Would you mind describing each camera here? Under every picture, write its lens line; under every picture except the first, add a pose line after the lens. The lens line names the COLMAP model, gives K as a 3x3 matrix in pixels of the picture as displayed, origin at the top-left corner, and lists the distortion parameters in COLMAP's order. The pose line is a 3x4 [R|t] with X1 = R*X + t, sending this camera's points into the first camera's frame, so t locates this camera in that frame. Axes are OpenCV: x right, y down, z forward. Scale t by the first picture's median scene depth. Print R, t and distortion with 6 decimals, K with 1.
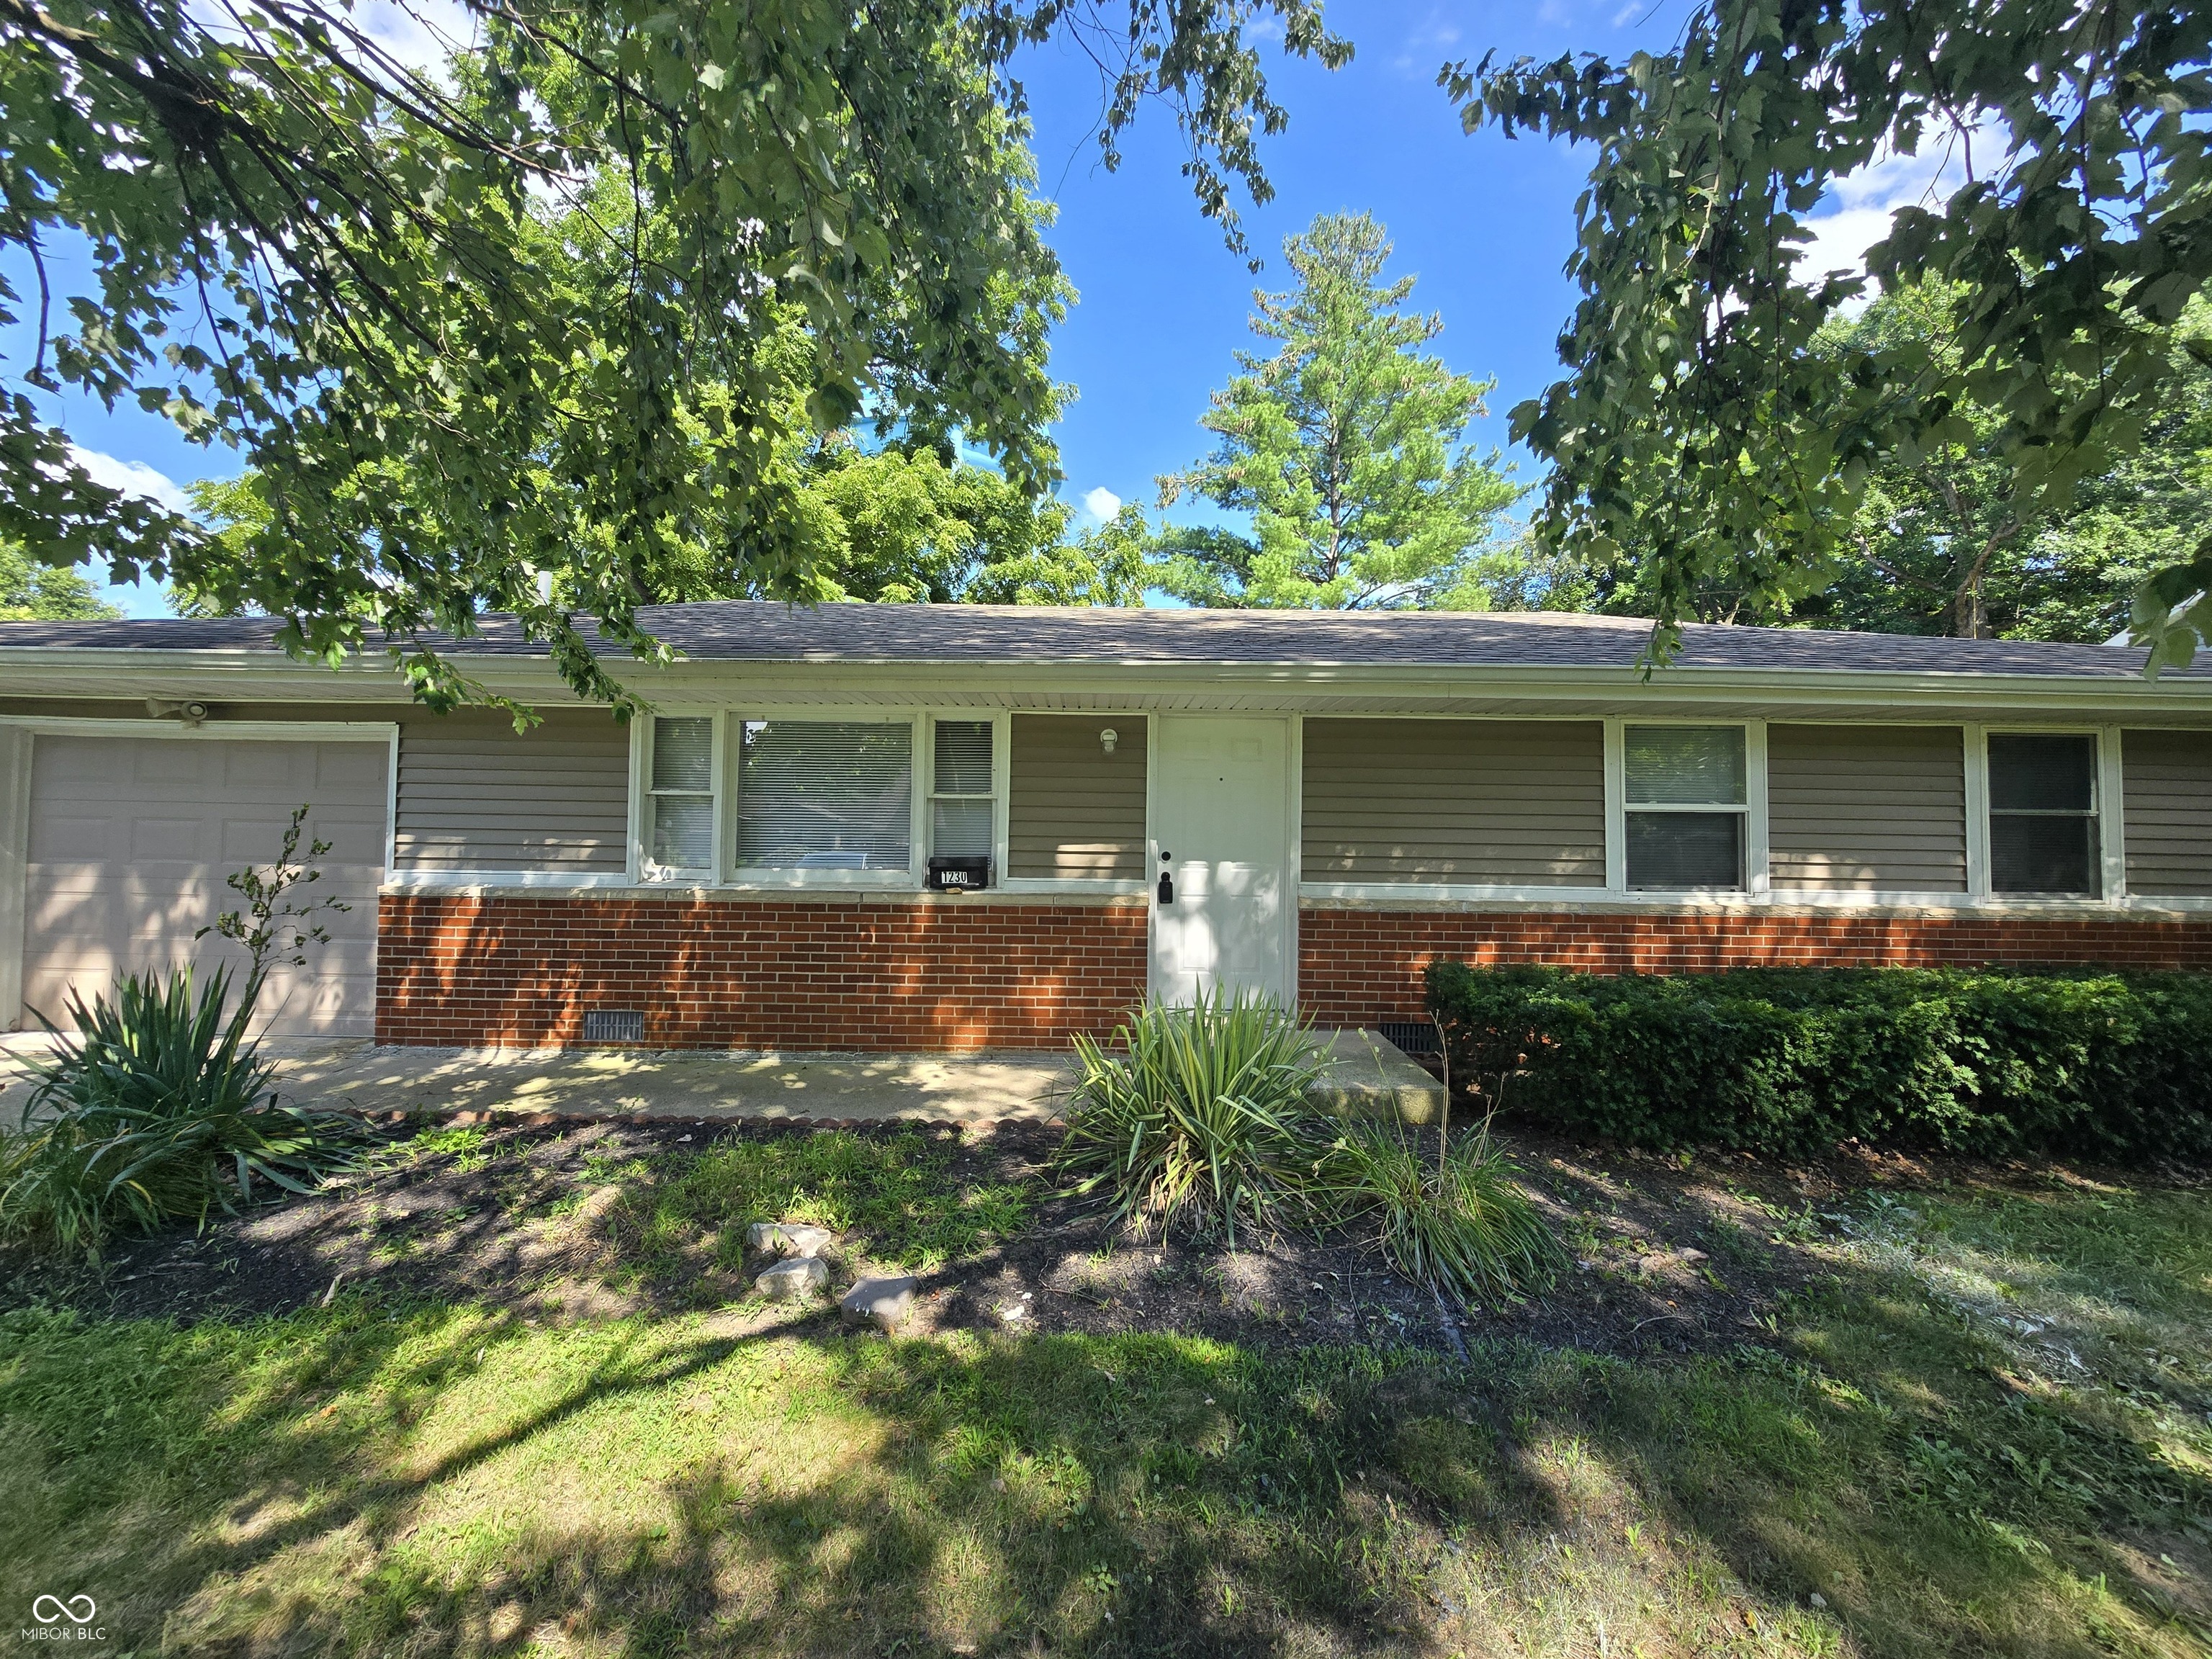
lens RADIAL K [[865.9, 0, 1106.0], [0, 865.9, 829.5], [0, 0, 1]] dist [-0.009533, 0.000136]
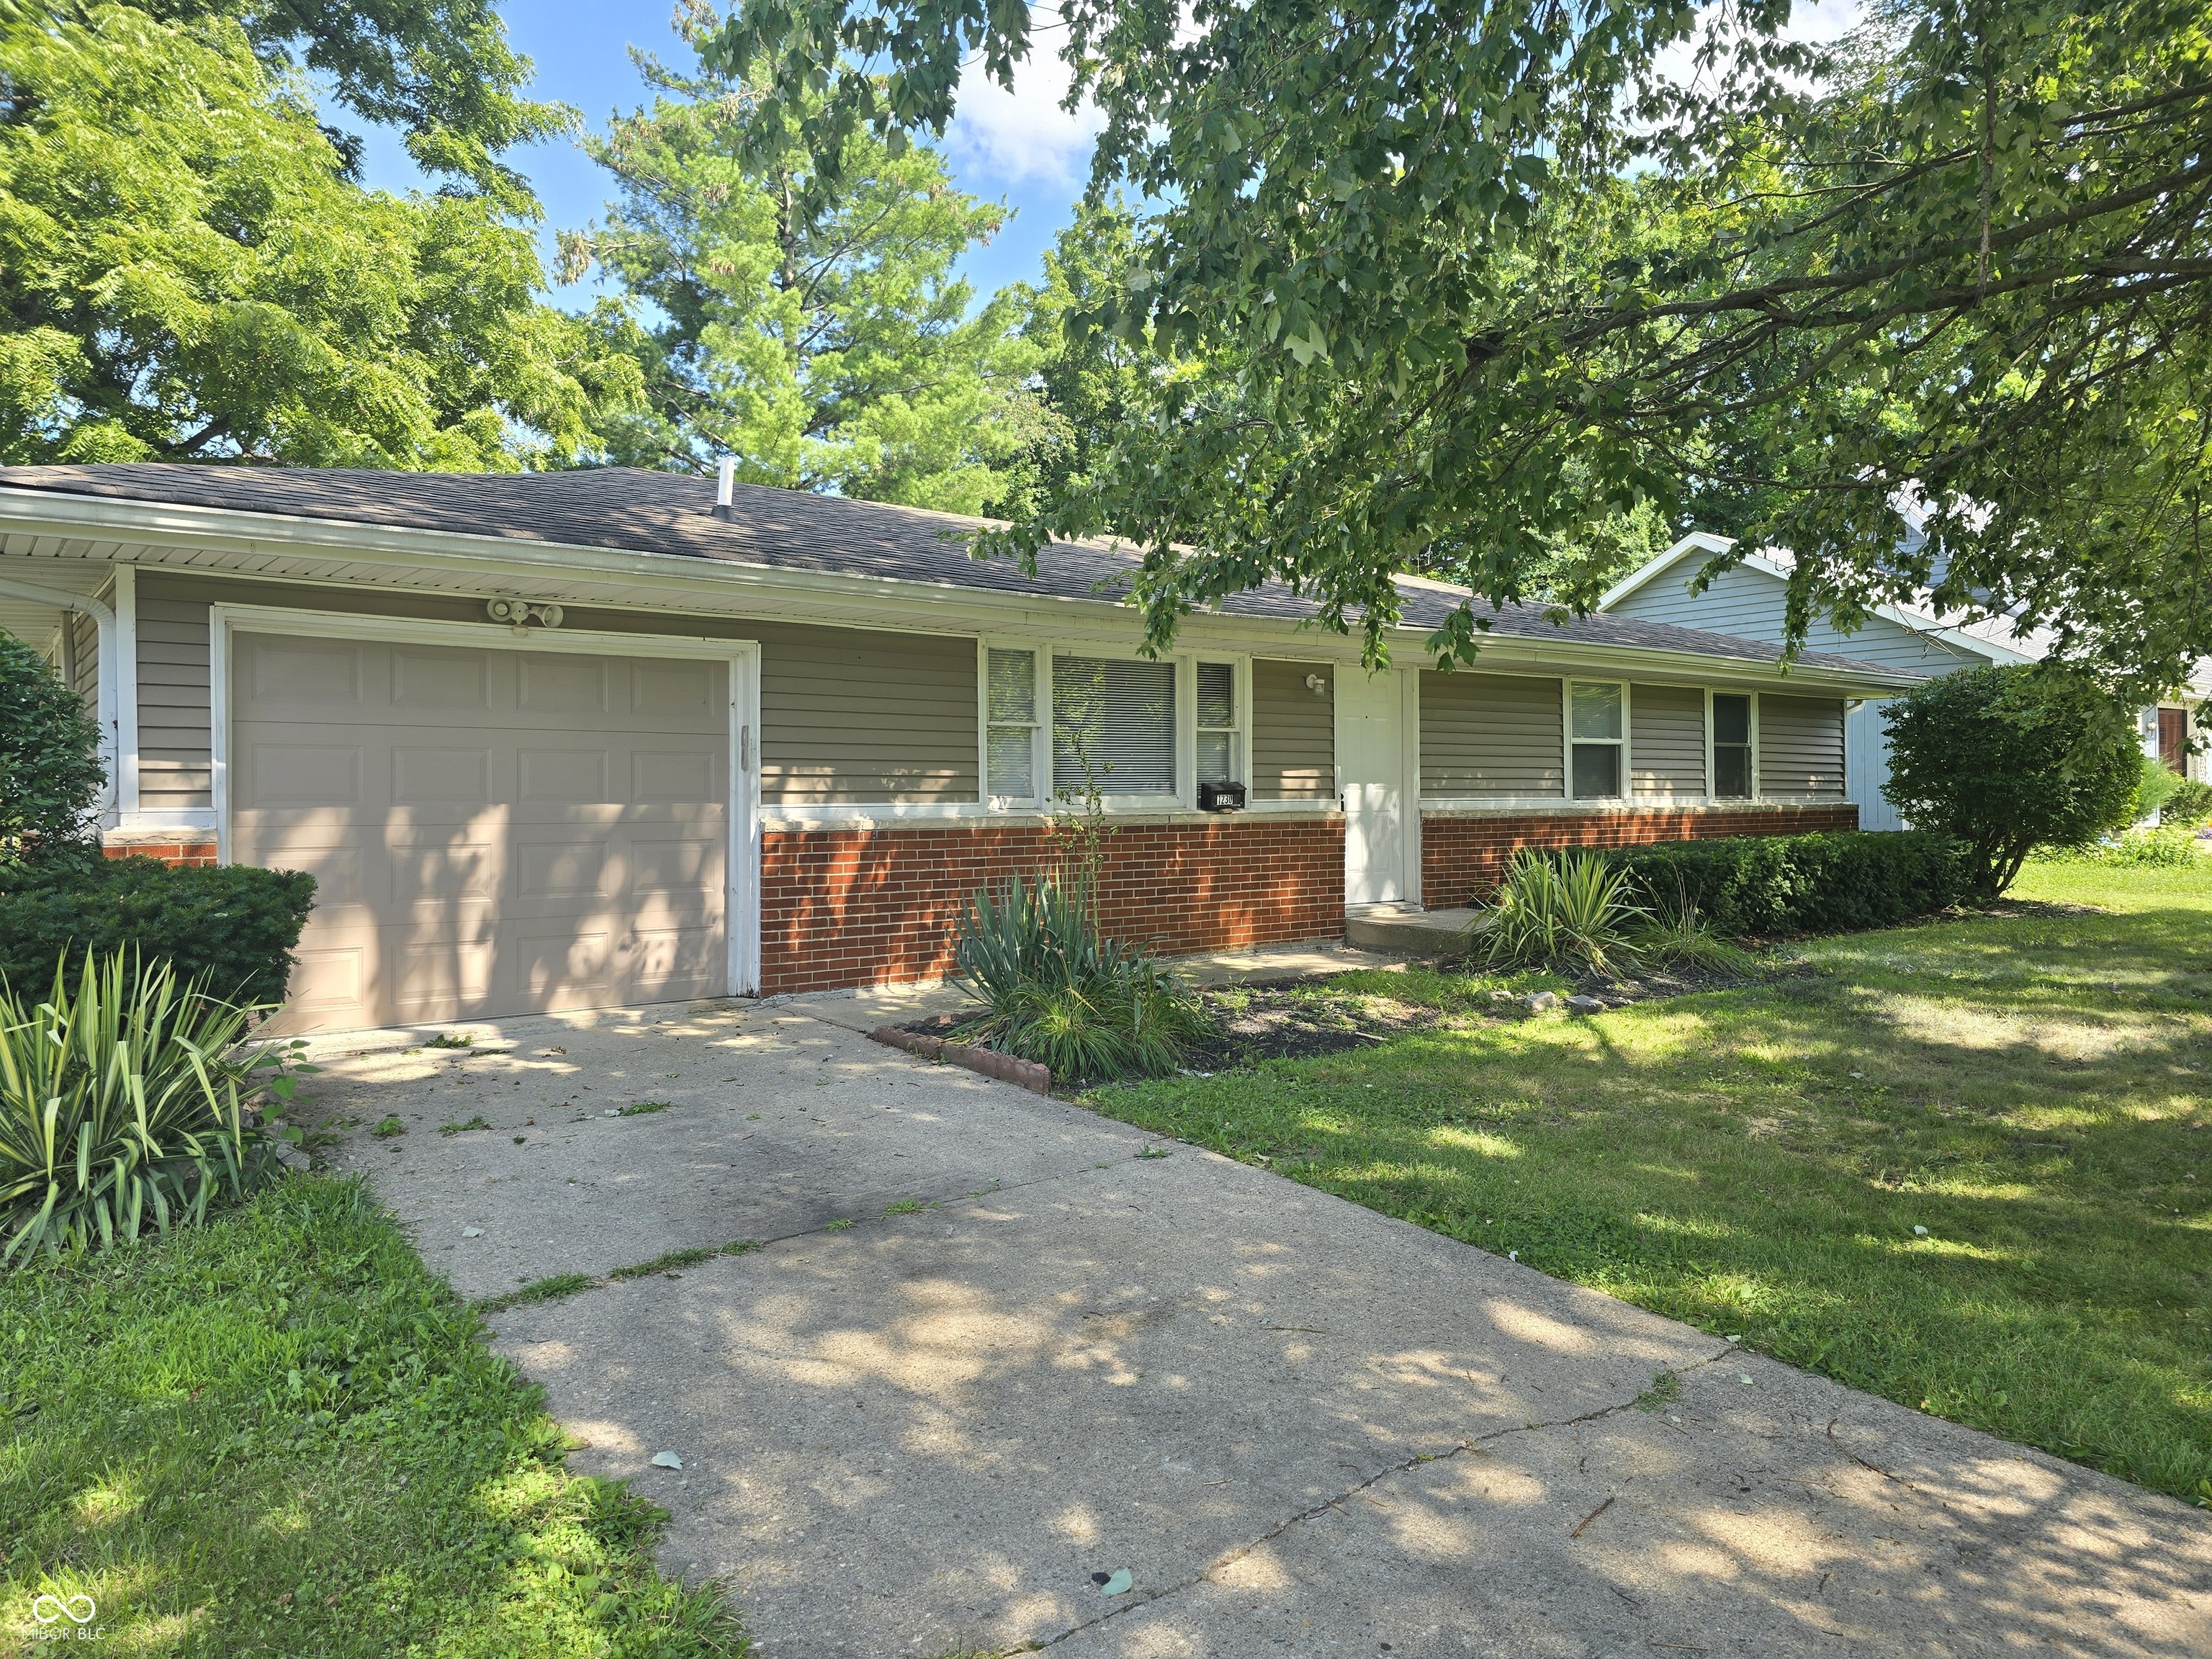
lens RADIAL K [[1506.5, 0, 1106.0], [0, 1506.5, 829.5], [0, 0, 1]] dist [0.055214, -0.000509]
pose [[0.785850, -0.032600, 0.617557, -1.534073], [0.006436, 0.998987, 0.044545, 0.004505], [-0.618383, -0.031031, 0.785264, -0.478160]]
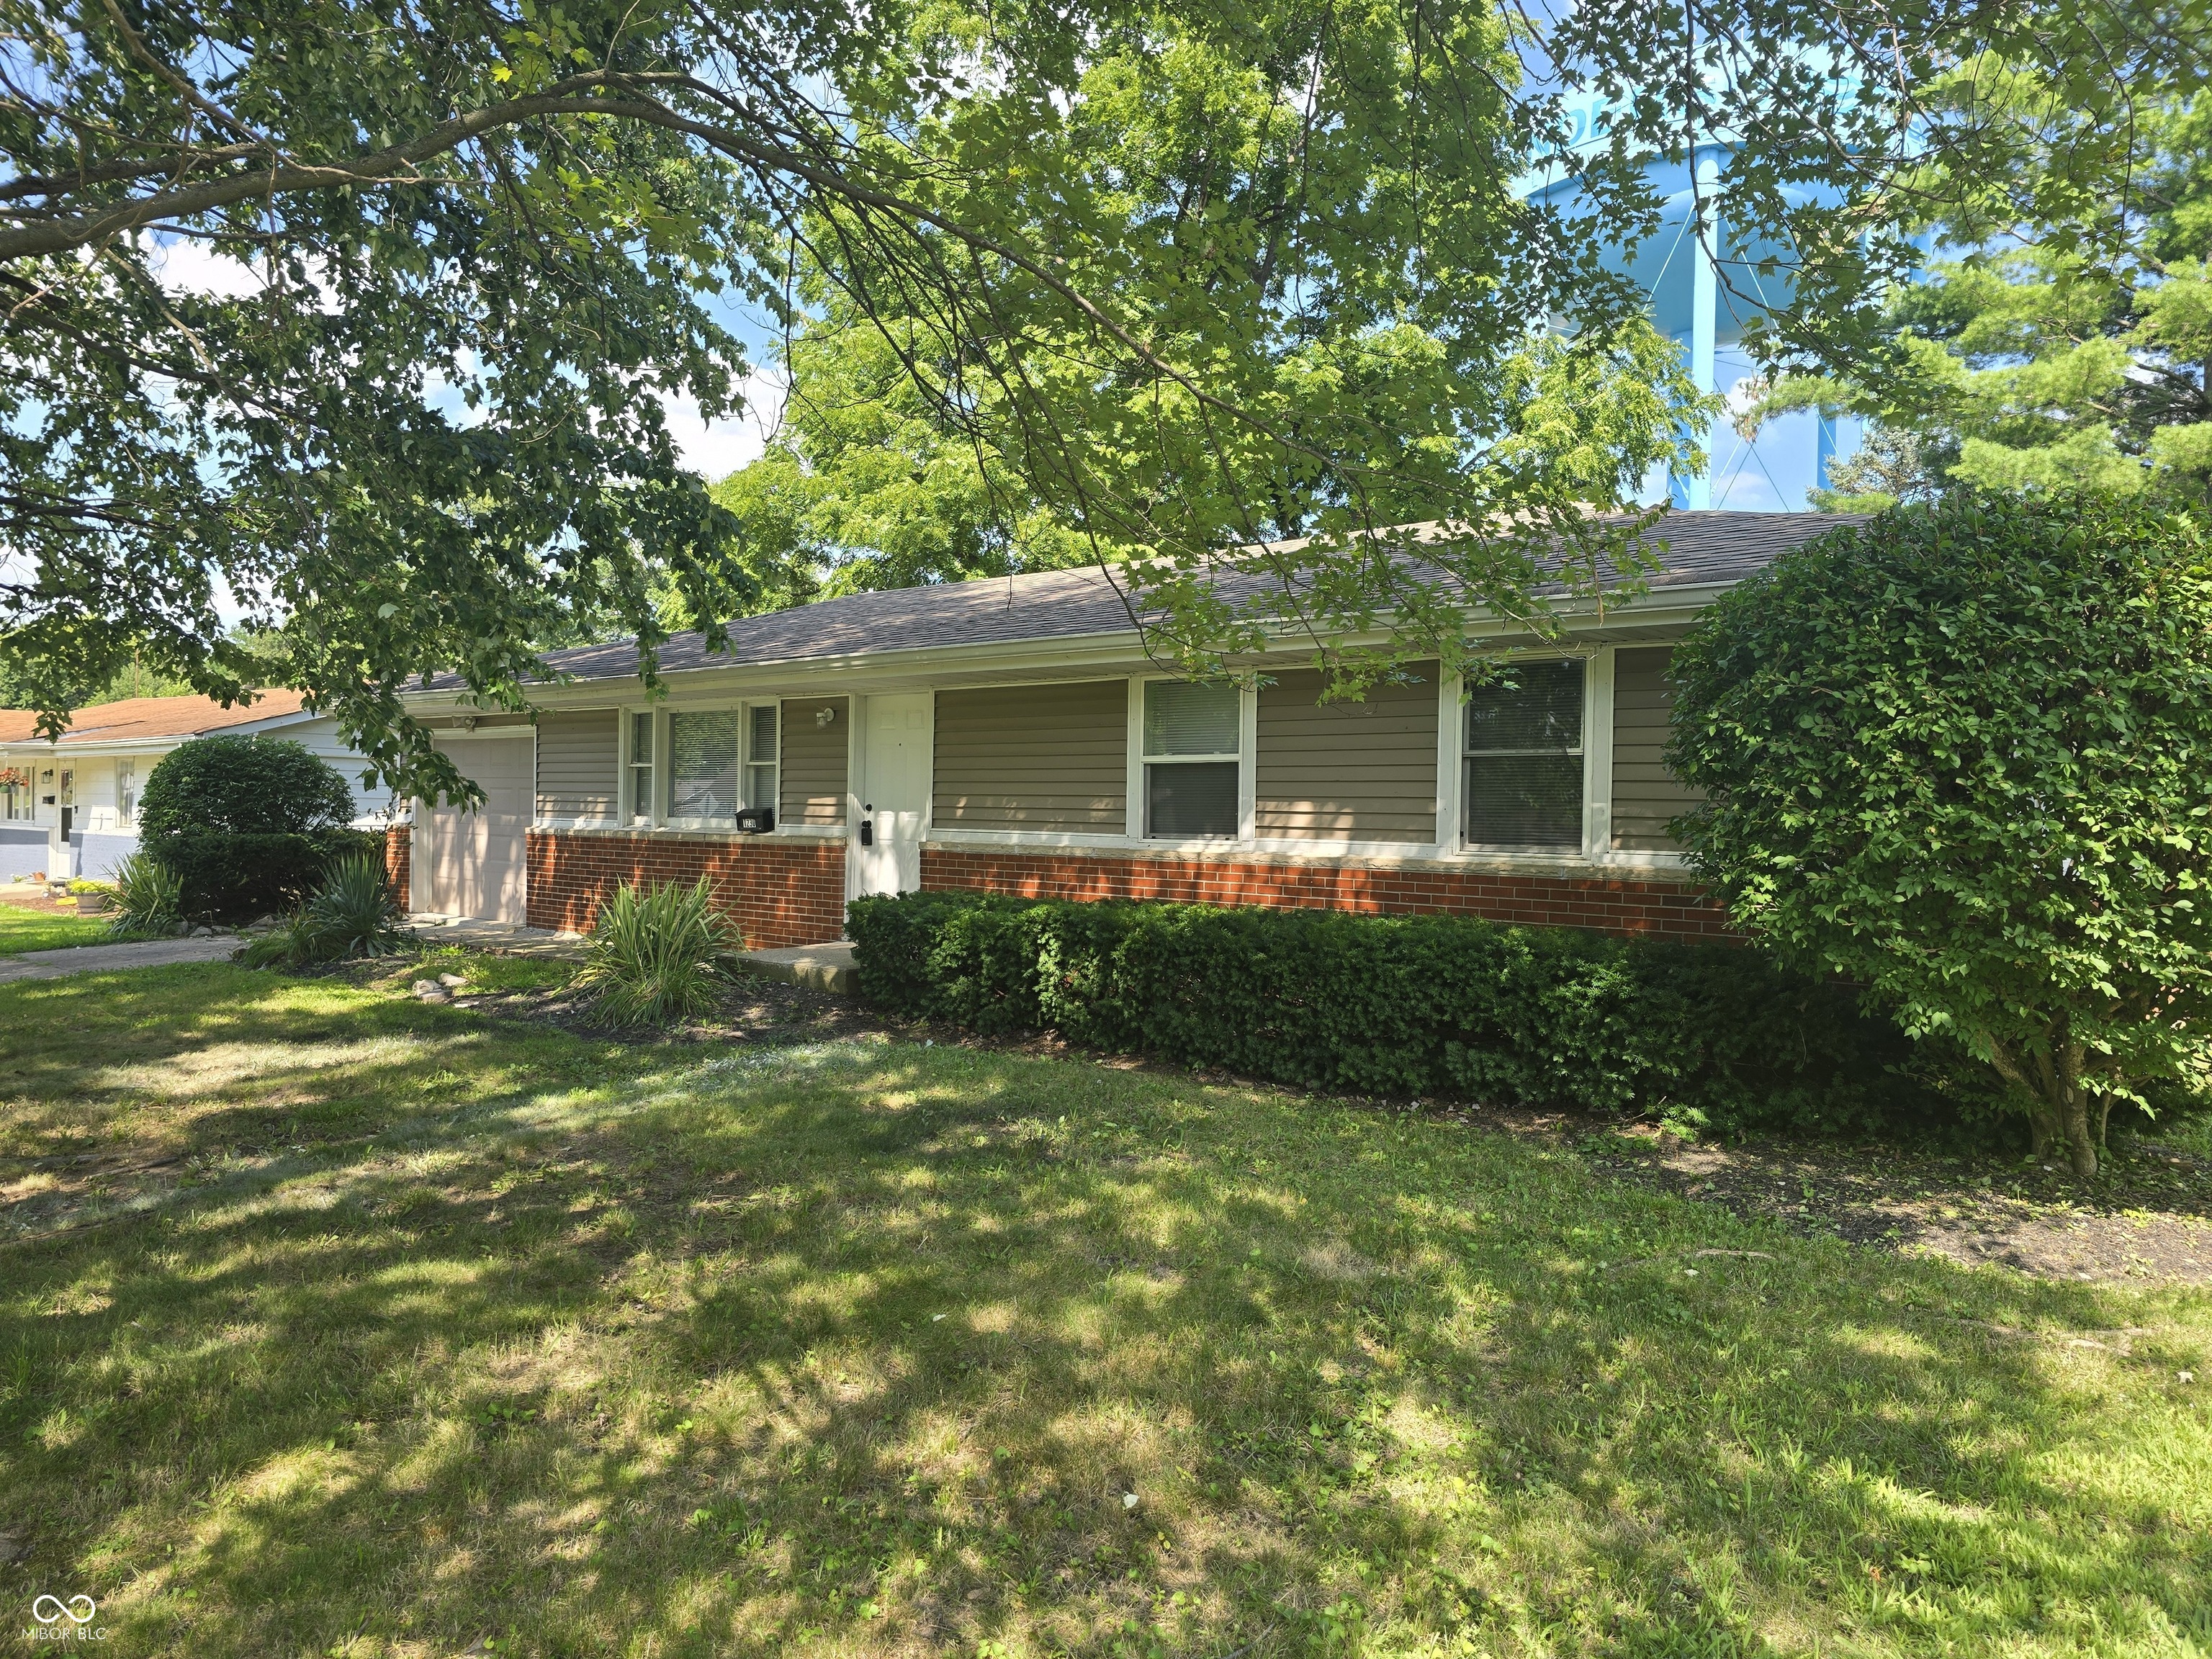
lens RADIAL K [[1506.5, 0, 1106.0], [0, 1506.5, 829.5], [0, 0, 1]] dist [0.055214, -0.000509]
pose [[0.760968, 0.004846, -0.648771, 1.786607], [0.028530, 0.998755, 0.040925, -0.017059], [0.648161, -0.049652, 0.759883, -0.453487]]
